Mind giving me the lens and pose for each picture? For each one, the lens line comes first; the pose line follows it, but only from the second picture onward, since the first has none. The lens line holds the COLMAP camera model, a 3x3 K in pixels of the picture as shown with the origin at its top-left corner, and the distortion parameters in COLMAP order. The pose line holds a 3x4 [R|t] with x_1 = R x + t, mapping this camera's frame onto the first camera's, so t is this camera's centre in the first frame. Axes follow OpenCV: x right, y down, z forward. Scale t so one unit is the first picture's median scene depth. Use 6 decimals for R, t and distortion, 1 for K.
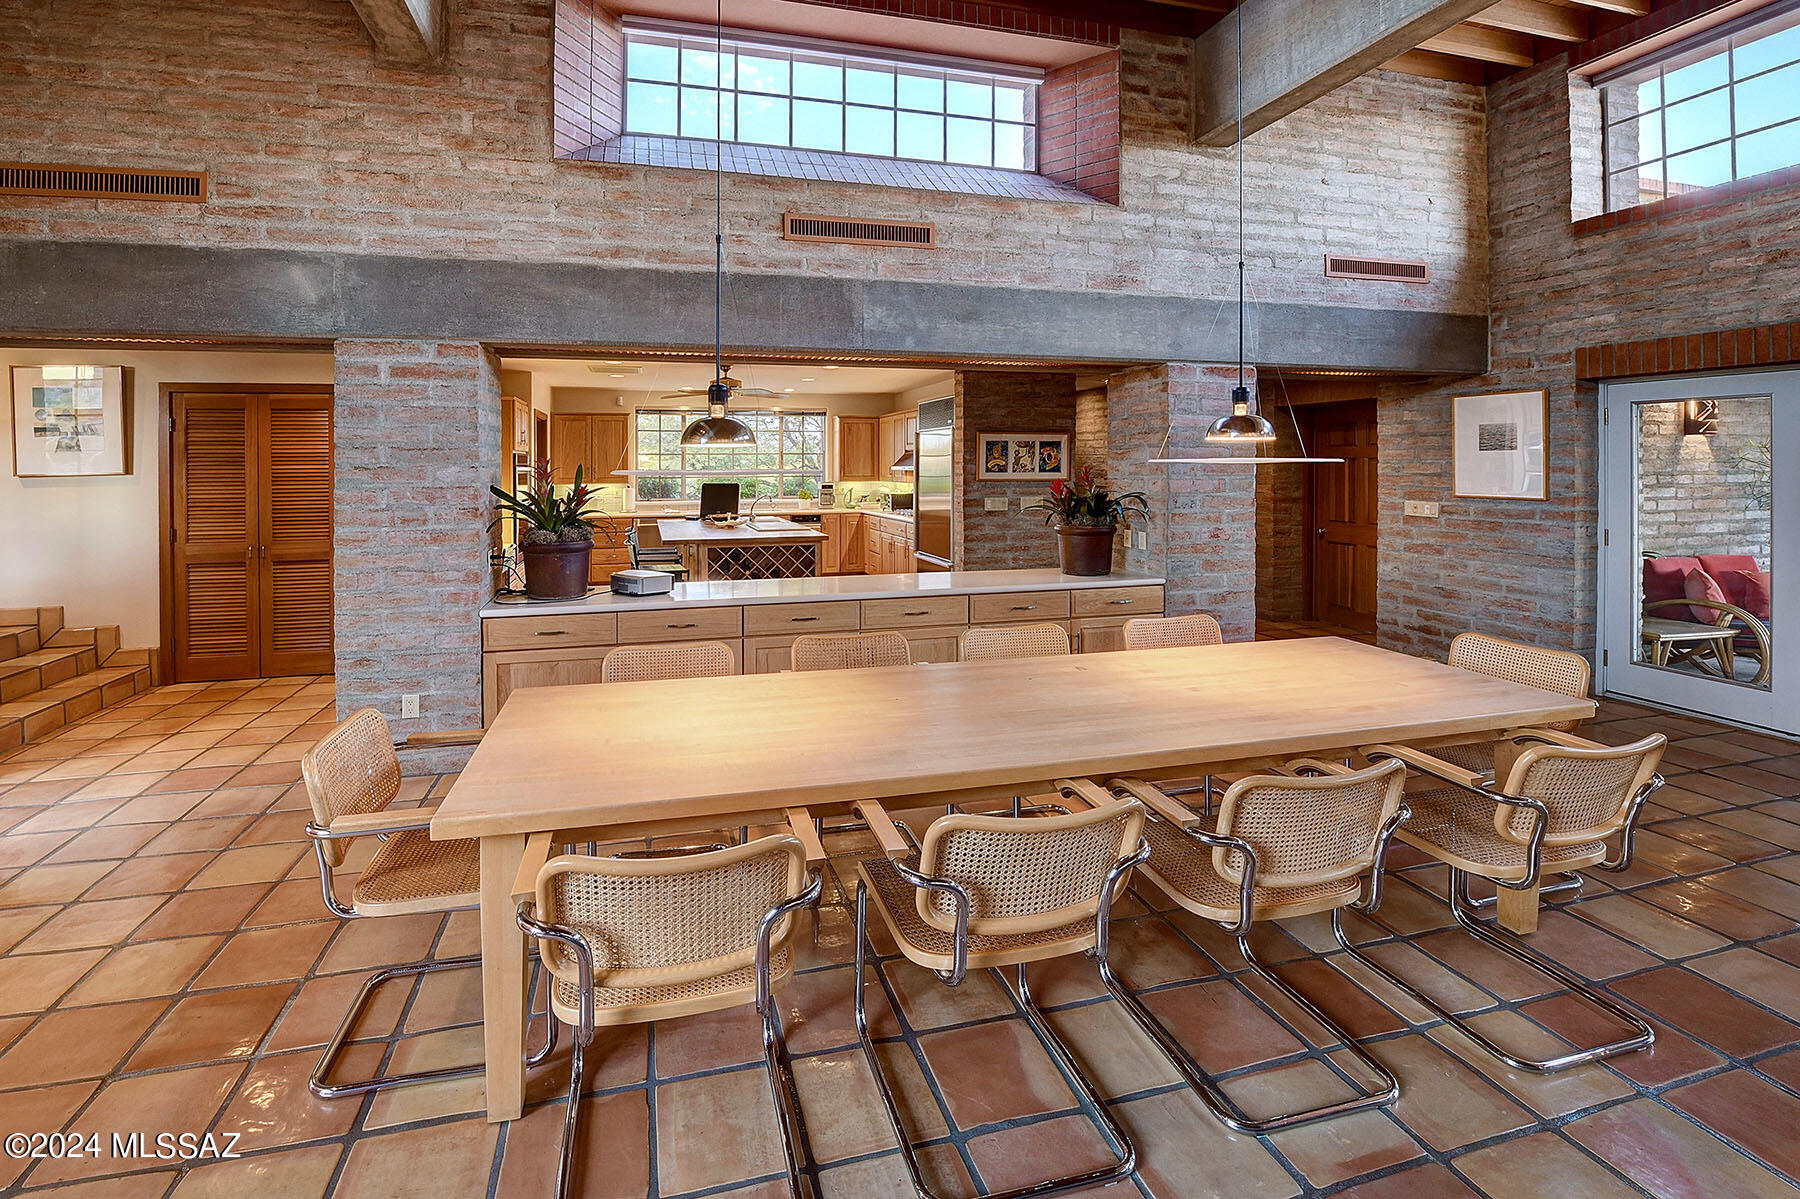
lens RADIAL K [[756.5, 0, 852.1], [0, 756.5, 468.8], [0, 0, 1]] dist [-0.016913, -0.002032]
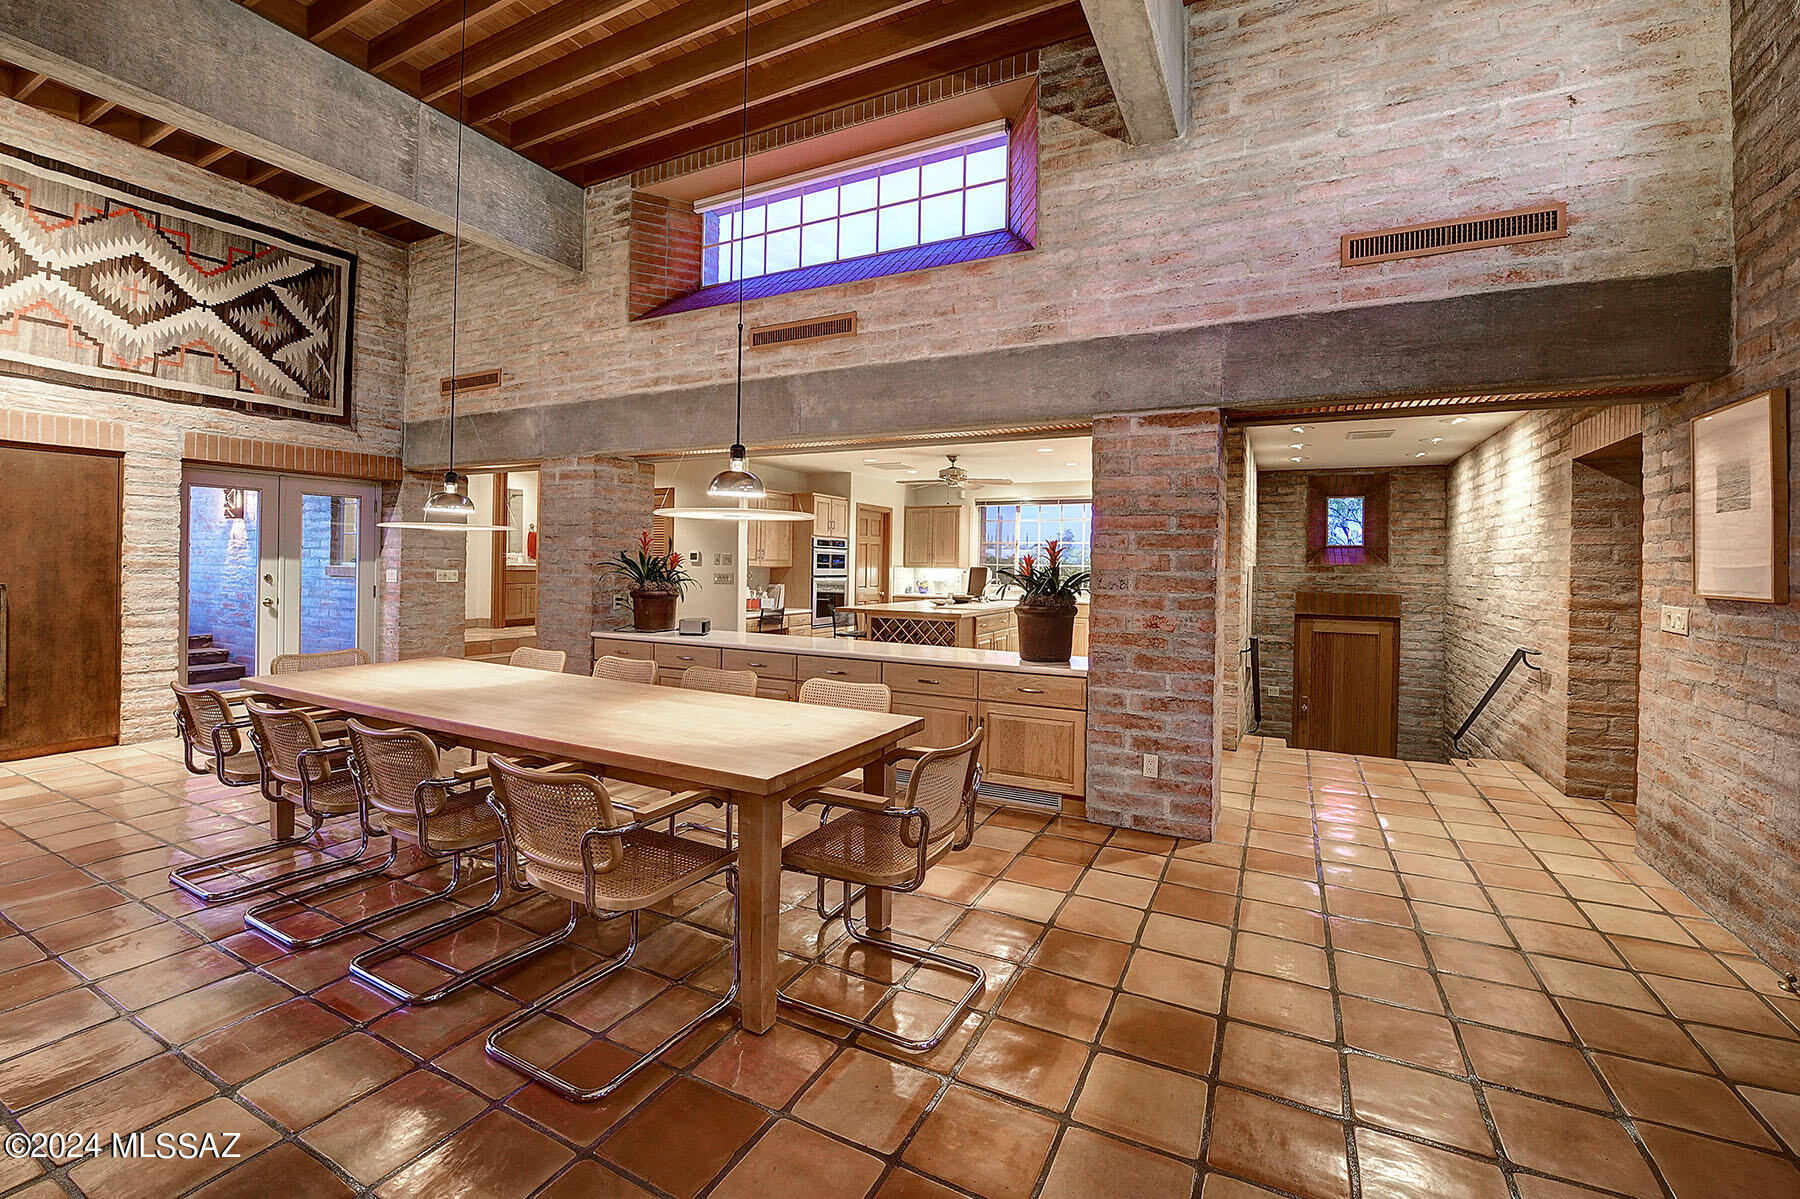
lens RADIAL K [[756.5, 0, 975.5], [0, 756.5, 566.2], [0, 0, 1]] dist [-0.016913, -0.002032]
pose [[0.772252, 0.018919, -0.635035, 0.857162], [-0.024839, 0.999691, -0.000424, 0.031397], [0.634831, 0.016101, 0.772483, 0.260190]]
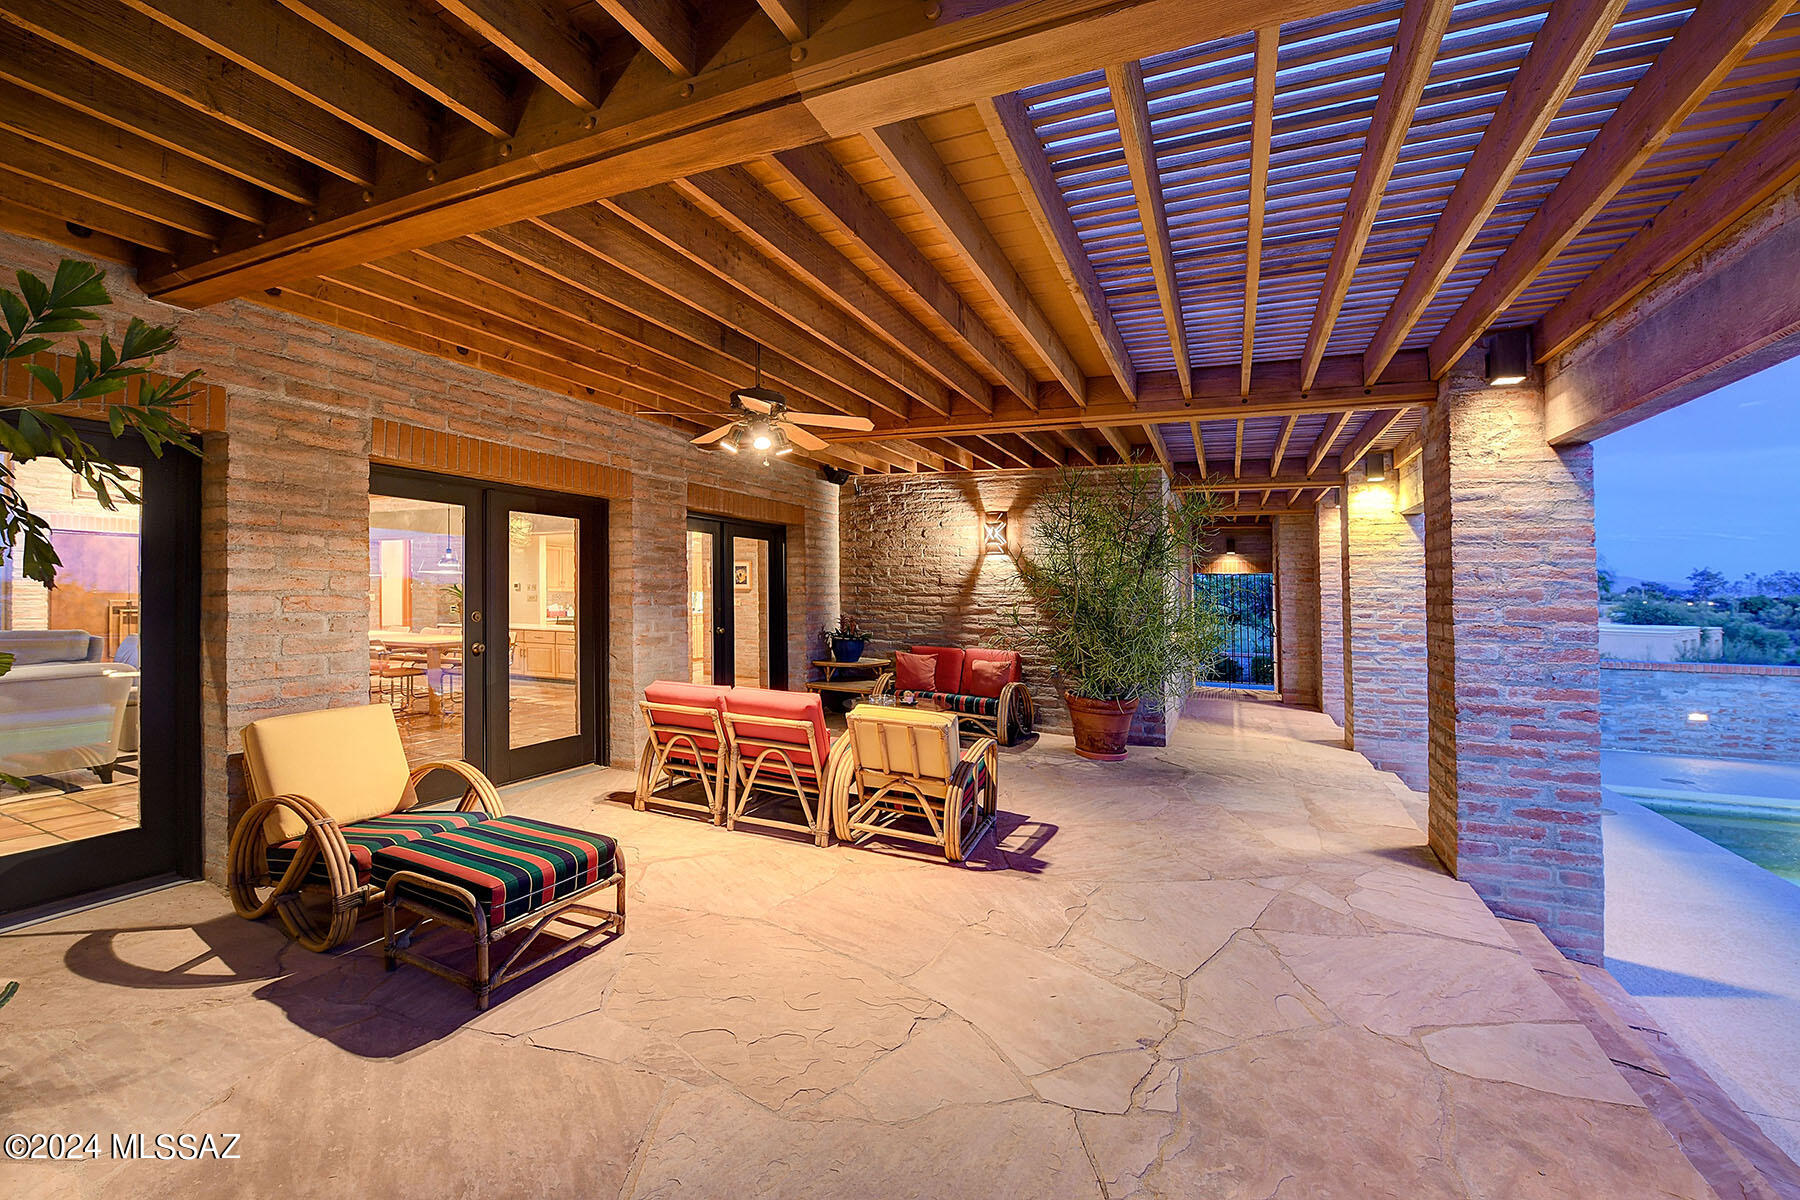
lens RADIAL K [[756.5, 0, 930.8], [0, 756.5, 594.8], [0, 0, 1]] dist [-0.016913, -0.002032]
pose [[0.779596, 0.014243, -0.626120, 2.371255], [-0.018078, 0.999837, 0.000236, 0.028609], [0.626021, 0.011135, 0.779726, -0.083639]]
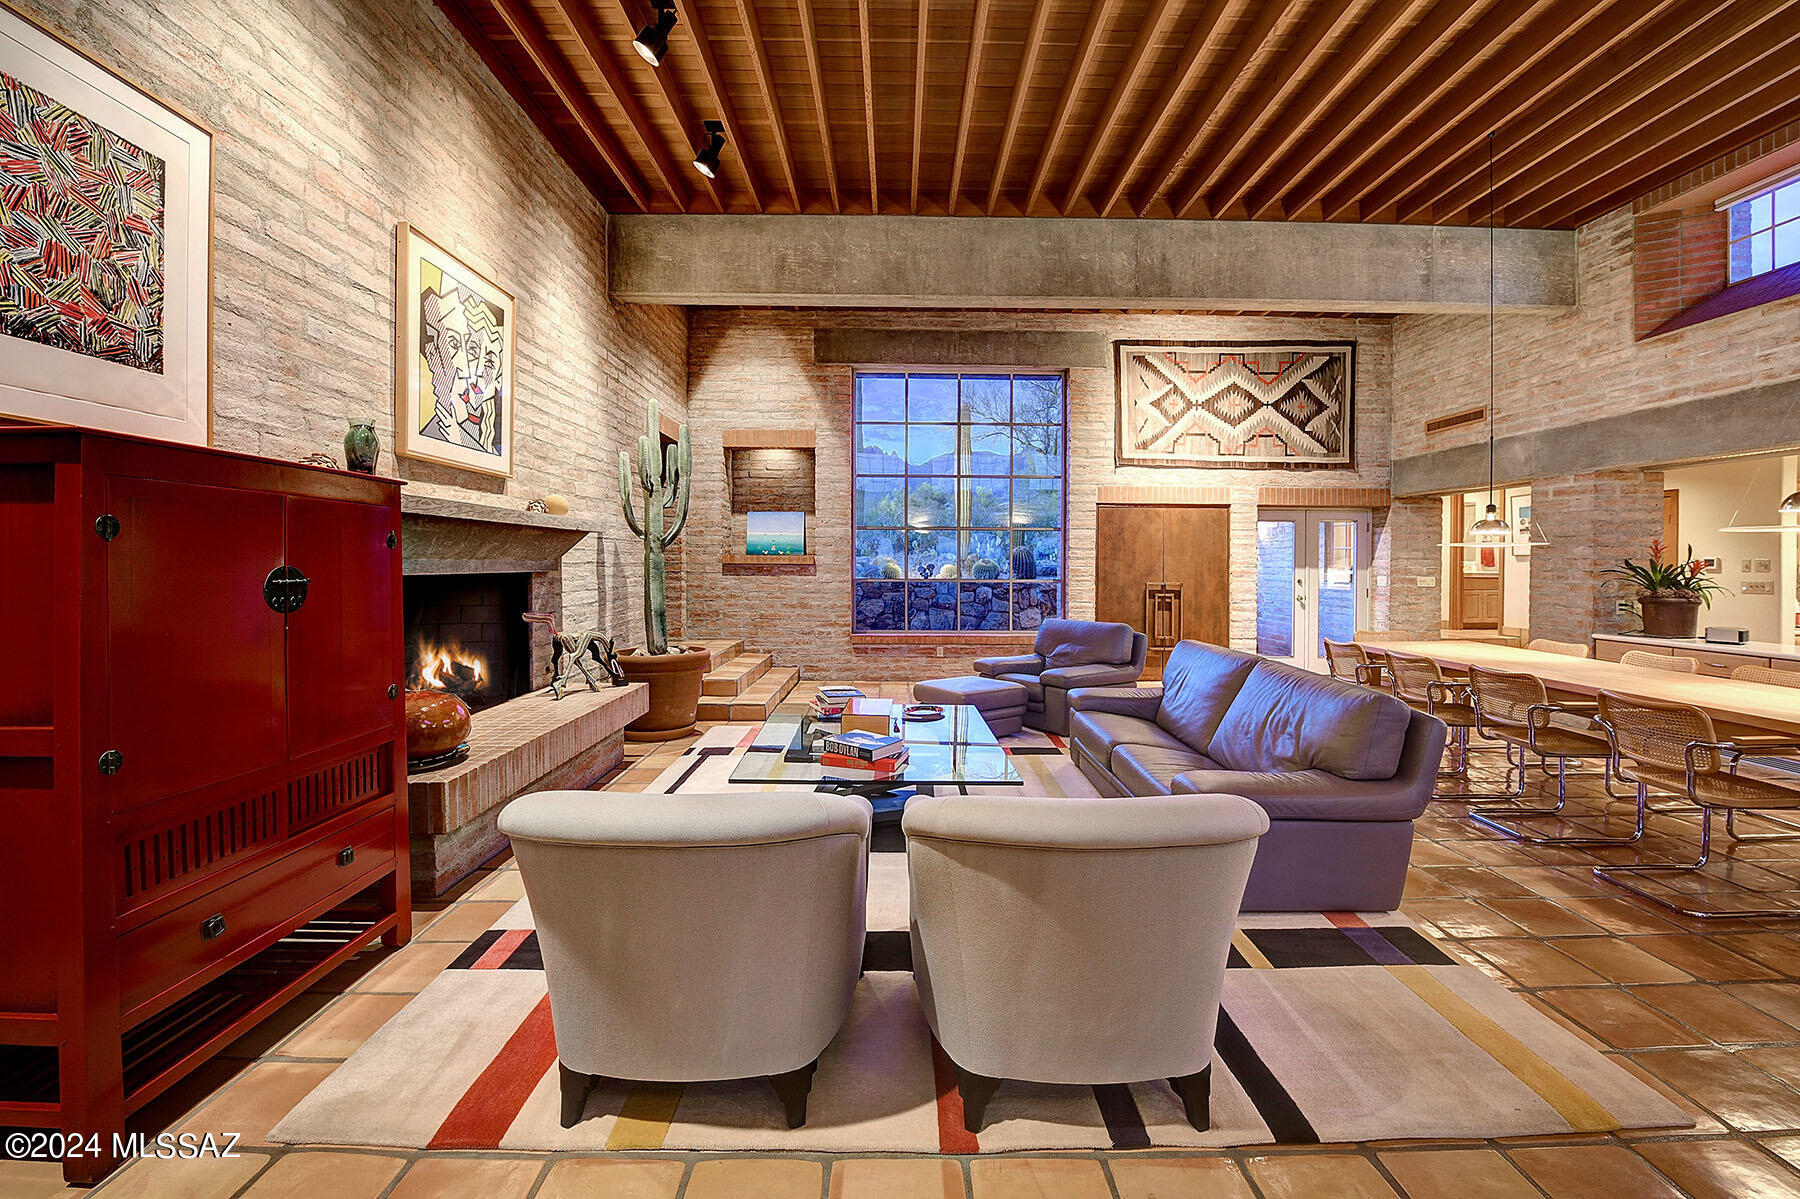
lens RADIAL K [[756.5, 0, 859.0], [0, 756.5, 567.8], [0, 0, 1]] dist [-0.016913, -0.002032]
pose [[-0.281053, 0.011718, -0.959621, 1.222001], [-0.010825, 0.999823, 0.015379, 0.029953], [0.959631, 0.014710, -0.280877, -0.065333]]
